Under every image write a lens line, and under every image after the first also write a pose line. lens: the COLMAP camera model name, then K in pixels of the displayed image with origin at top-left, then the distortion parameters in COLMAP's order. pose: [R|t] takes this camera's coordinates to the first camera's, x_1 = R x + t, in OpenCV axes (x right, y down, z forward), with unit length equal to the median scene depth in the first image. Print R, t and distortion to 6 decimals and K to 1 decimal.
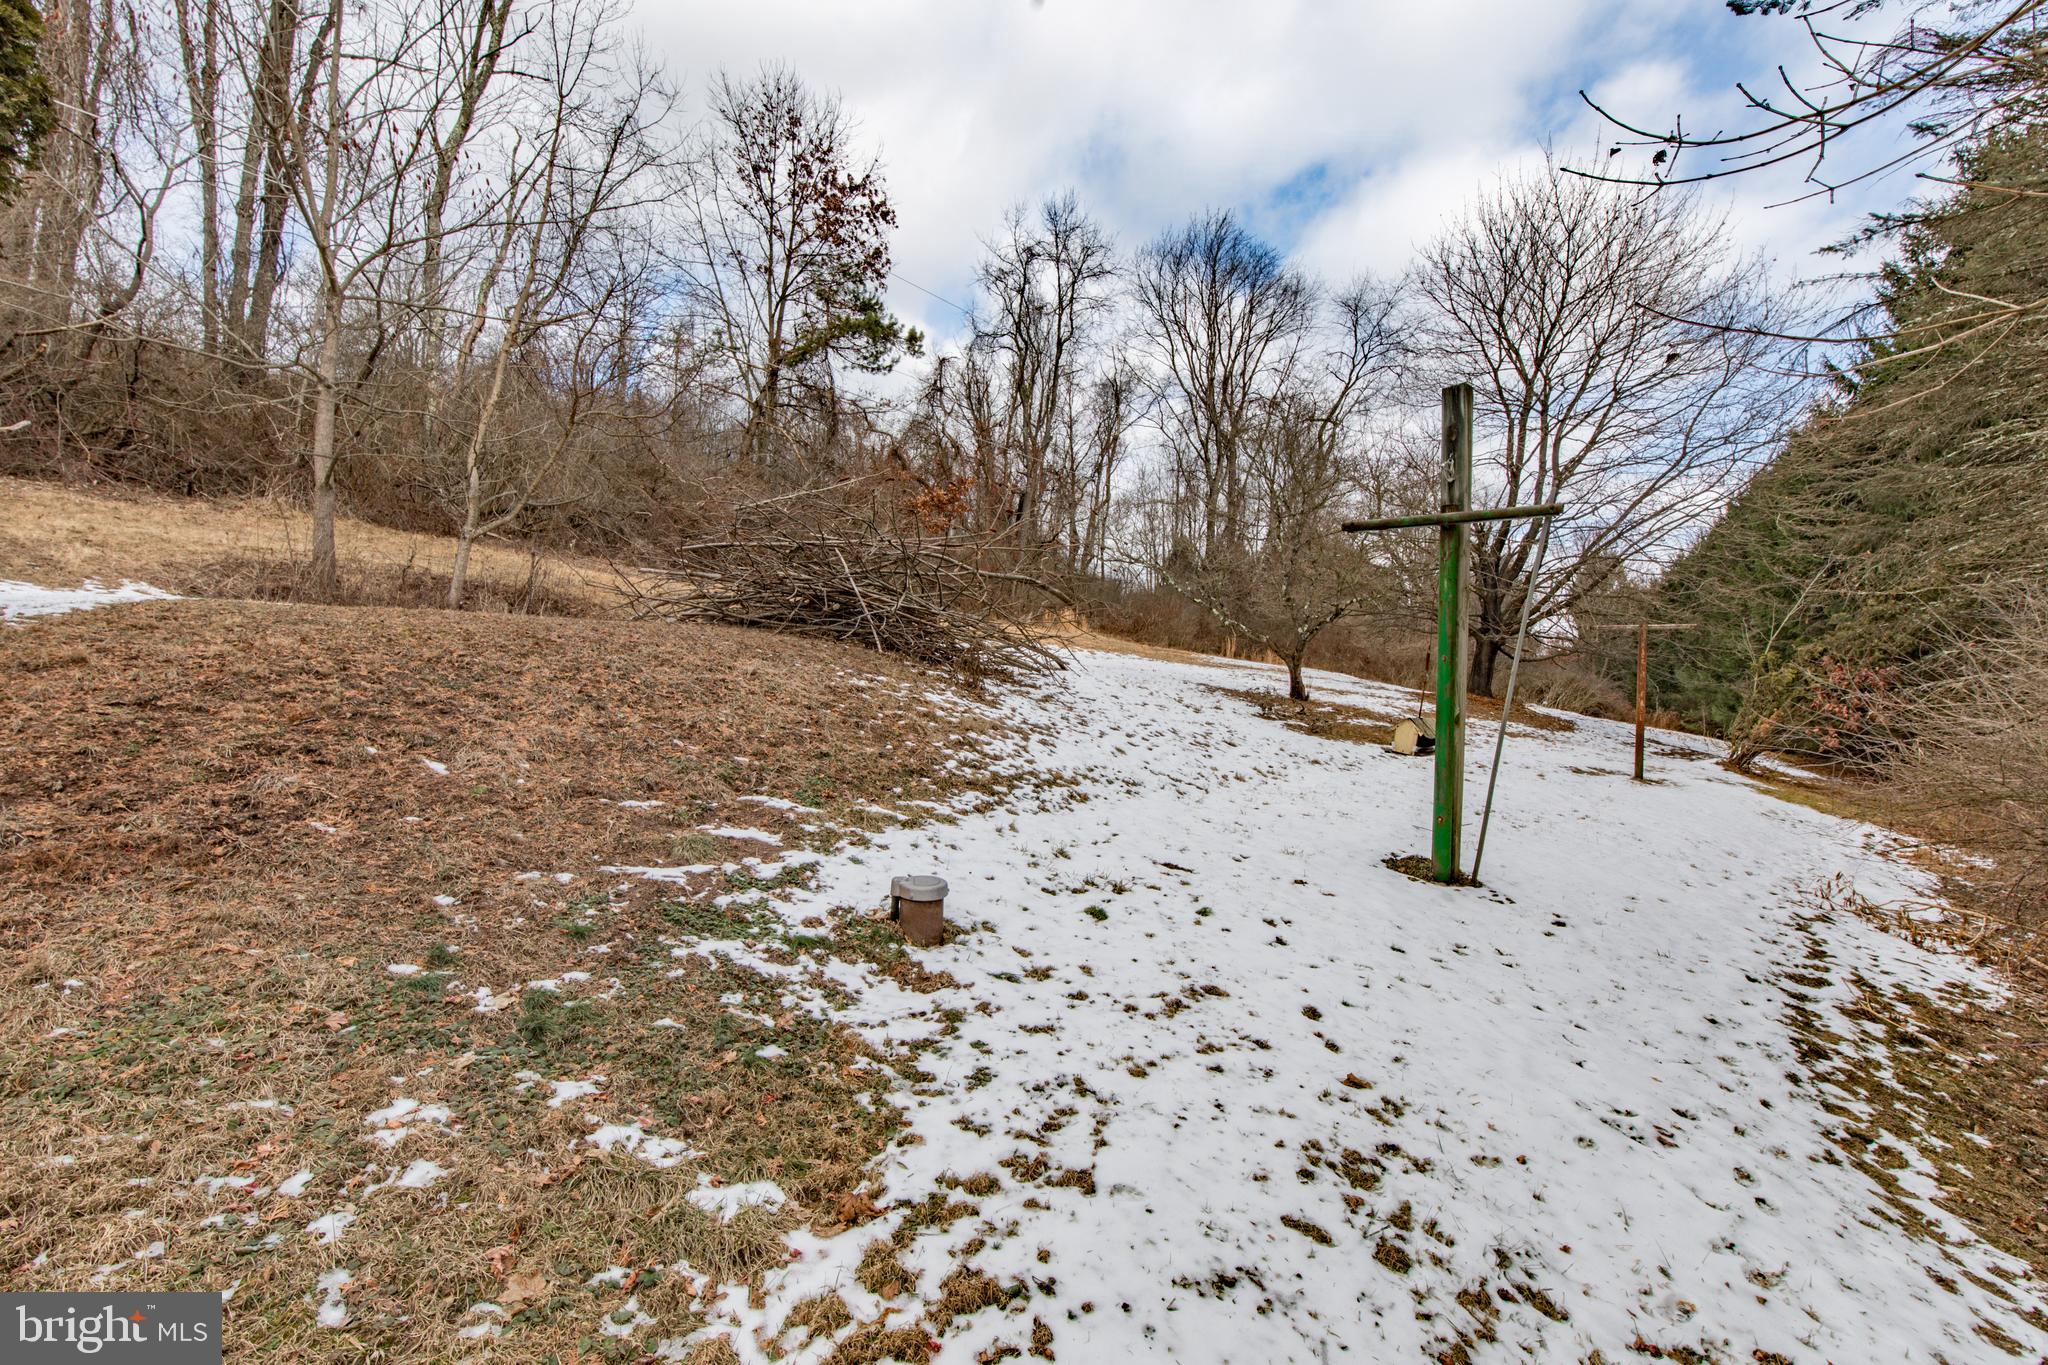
lens RADIAL K [[891.1, 0, 1015.1], [0, 891.1, 673.4], [0, 0, 1]] dist [-0.001223, -0.000218]
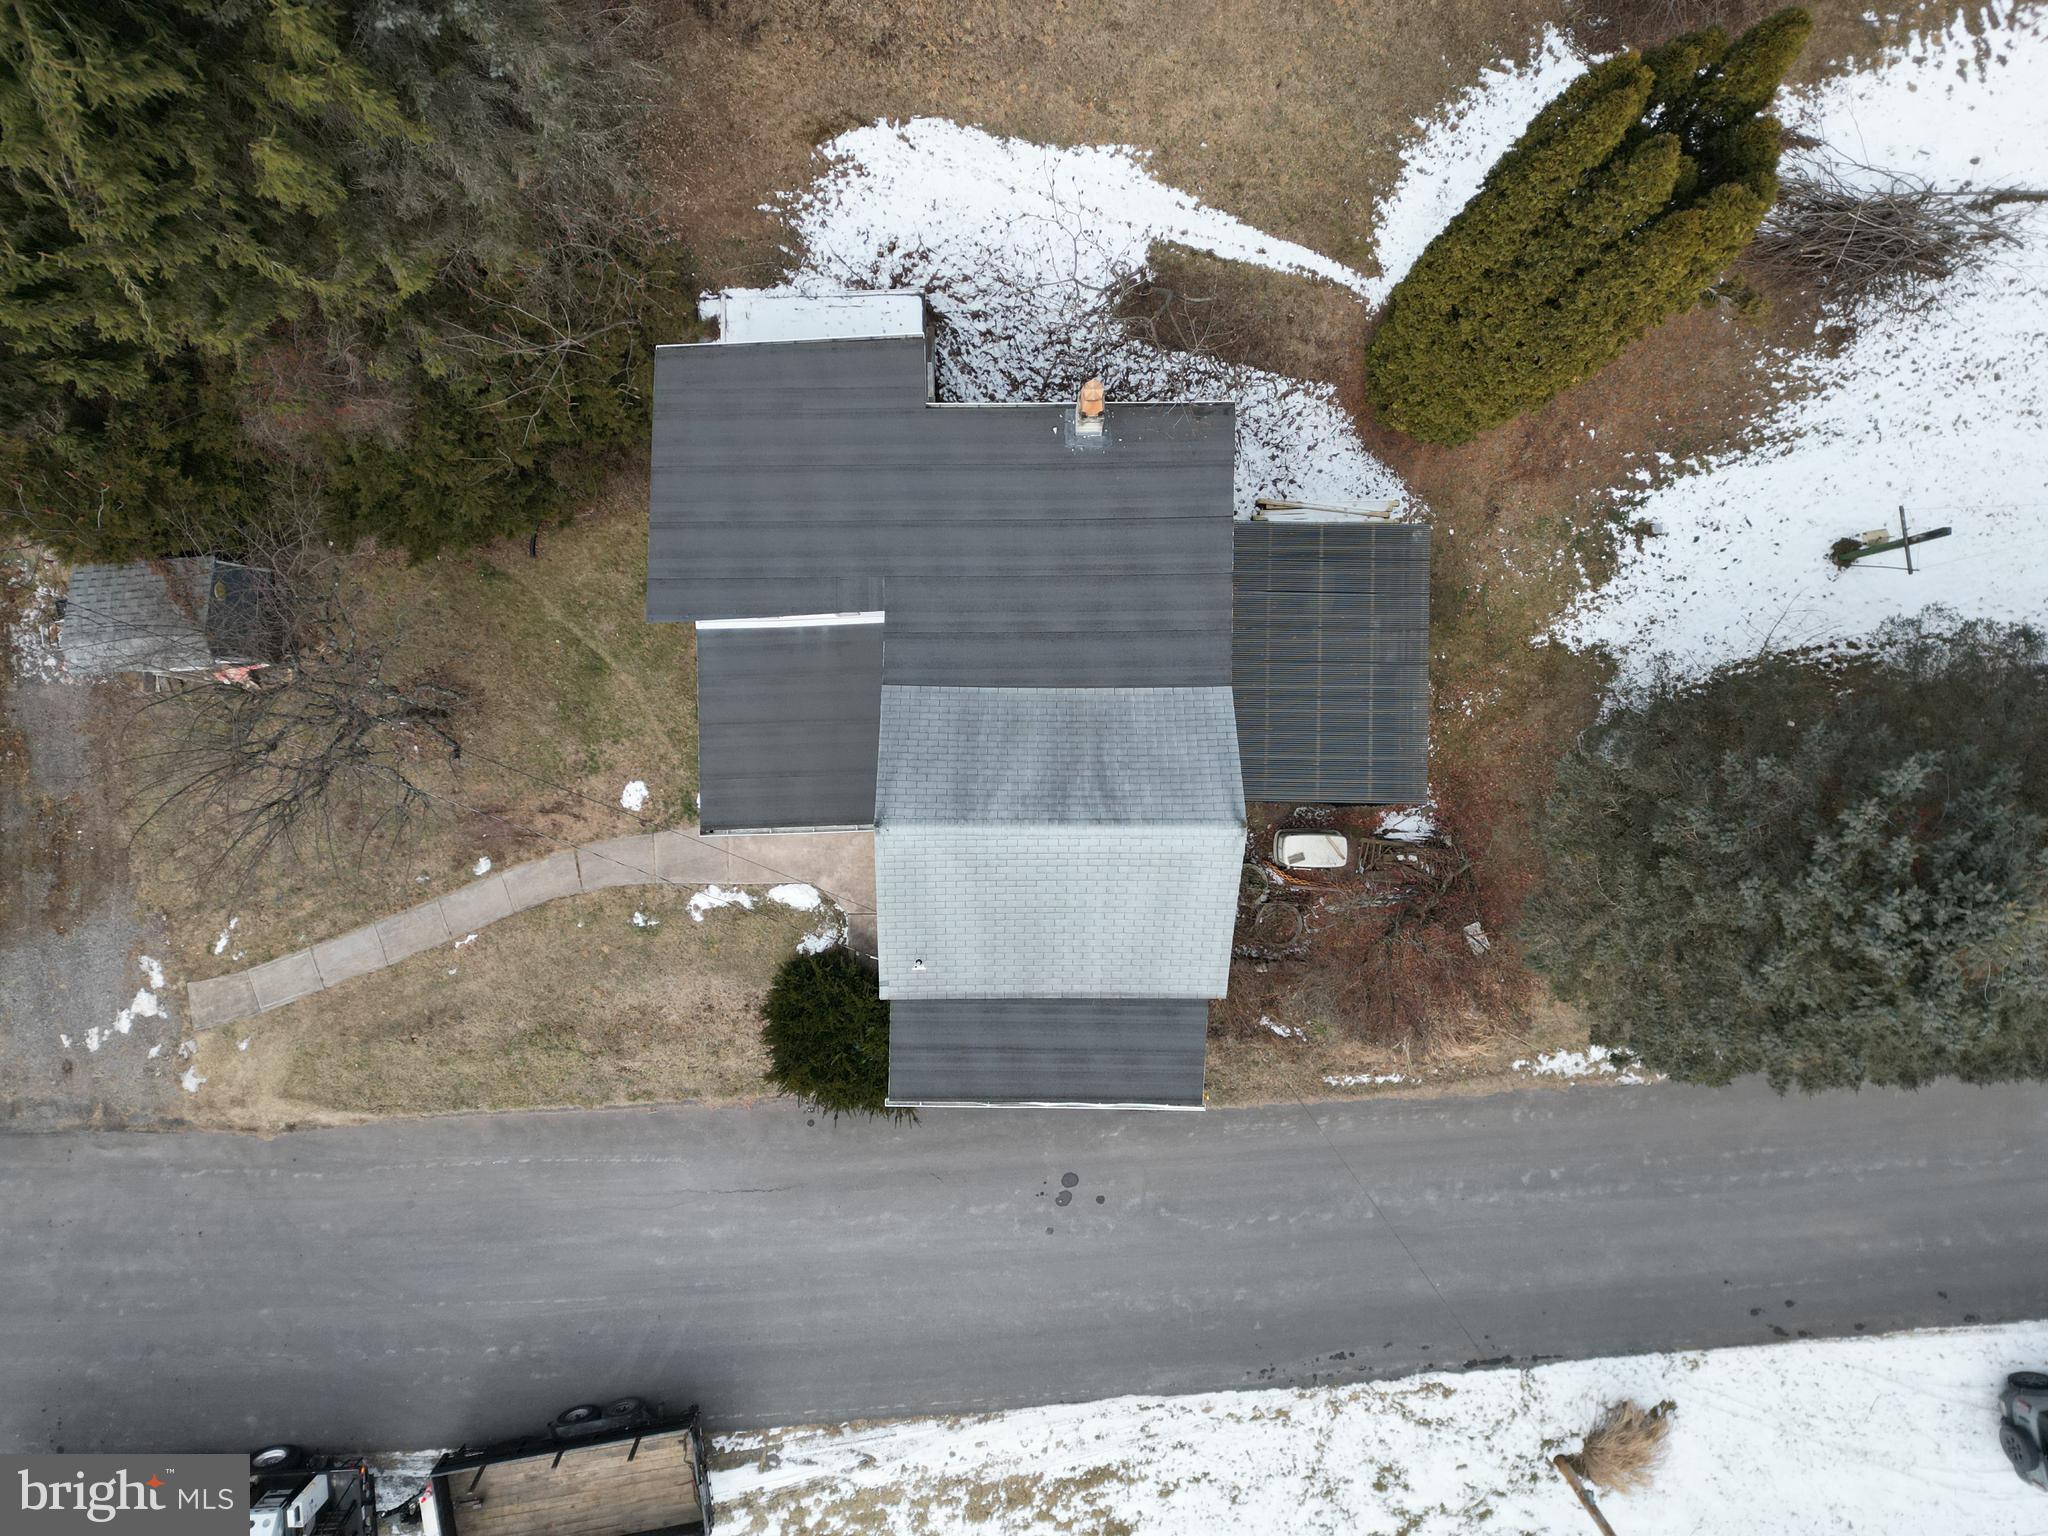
lens RADIAL K [[1418.3, 0, 1019.7], [0, 1418.3, 763.8], [0, 0, 1]] dist [0.074948, -0.058565]
pose [[0.742733, 0.668597, -0.036412, -1.887174], [0.033794, 0.016881, 0.999286, -9.413681], [0.668735, -0.743433, -0.010057, -2.690957]]
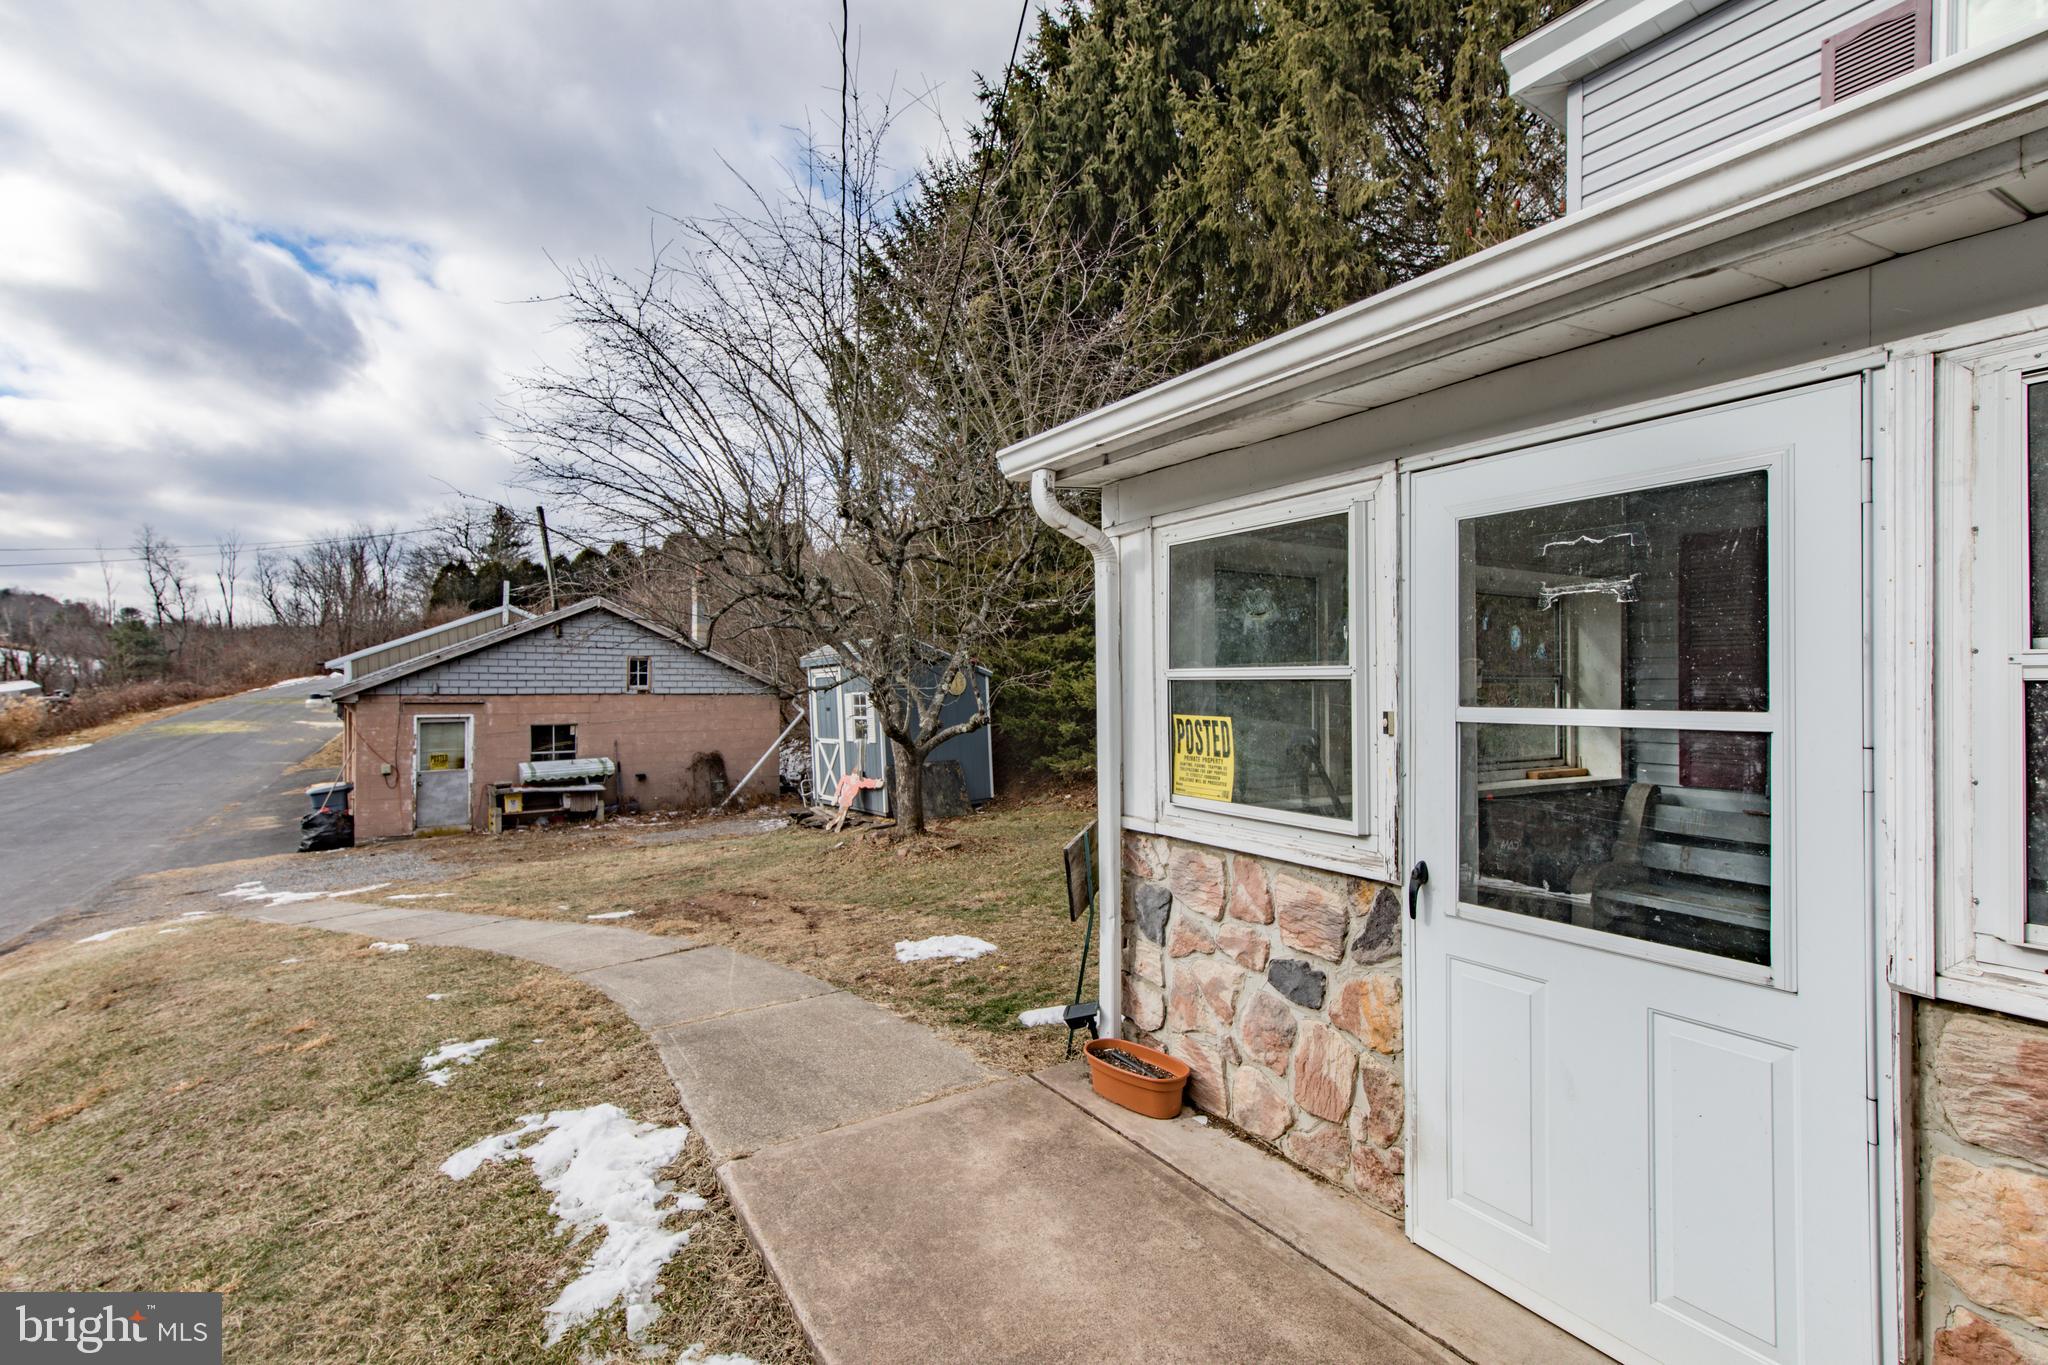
lens RADIAL K [[883.6, 0, 1034.6], [0, 883.6, 694.1], [0, 0, 1]] dist [-0.003649, 0.000622]
pose [[-0.166477, -0.017039, -0.985898, -2.271431], [0.000563, 0.999849, -0.017375, -0.184127], [0.986045, -0.003448, -0.166442, -4.234187]]
